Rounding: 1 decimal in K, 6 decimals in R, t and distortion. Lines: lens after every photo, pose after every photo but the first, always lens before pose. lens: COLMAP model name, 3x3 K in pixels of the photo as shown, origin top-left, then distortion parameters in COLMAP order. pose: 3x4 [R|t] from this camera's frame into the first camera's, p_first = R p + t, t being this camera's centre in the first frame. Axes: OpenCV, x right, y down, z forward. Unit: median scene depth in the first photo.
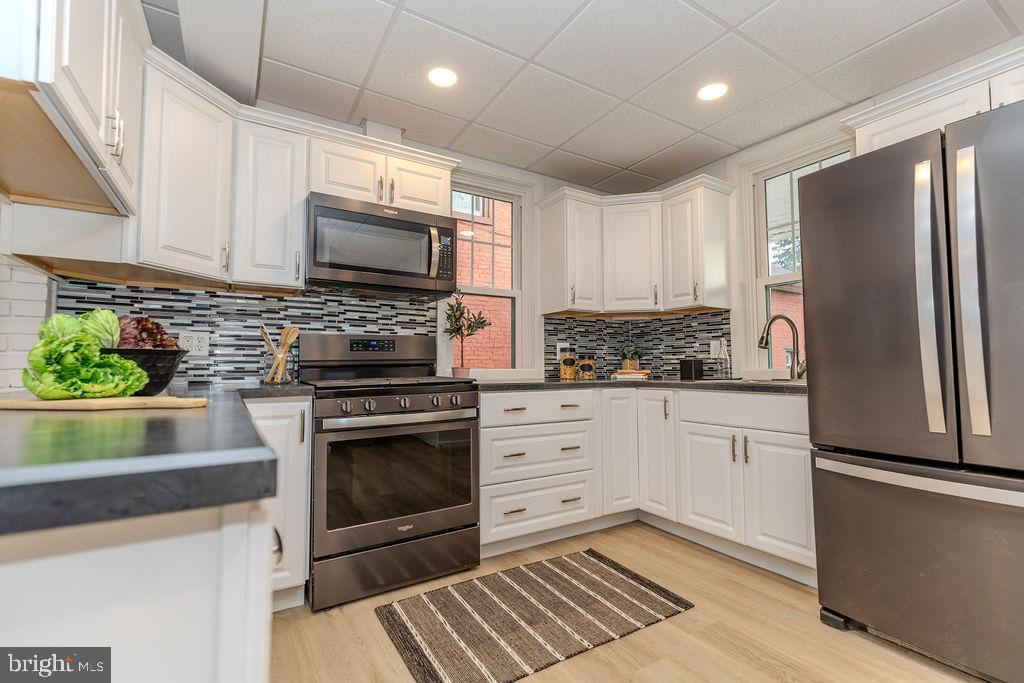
lens RADIAL K [[456.1, 0, 512.5], [0, 456.1, 344.0], [0, 0, 1]] dist [0.001974, -0.000768]
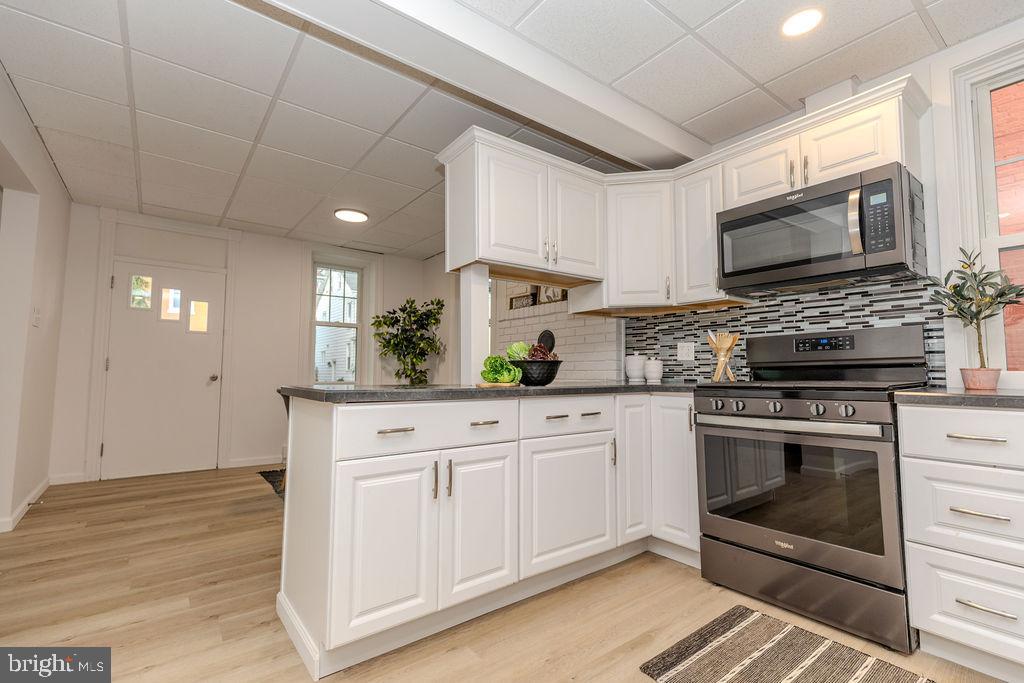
lens RADIAL K [[456.1, 0, 510.5], [0, 456.1, 341.1], [0, 0, 1]] dist [0.001974, -0.000768]
pose [[0.089305, -0.059065, -0.994251, 0.579288], [0.057083, 0.996903, -0.054095, 0.012072], [0.994367, -0.051924, 0.092400, 0.348029]]
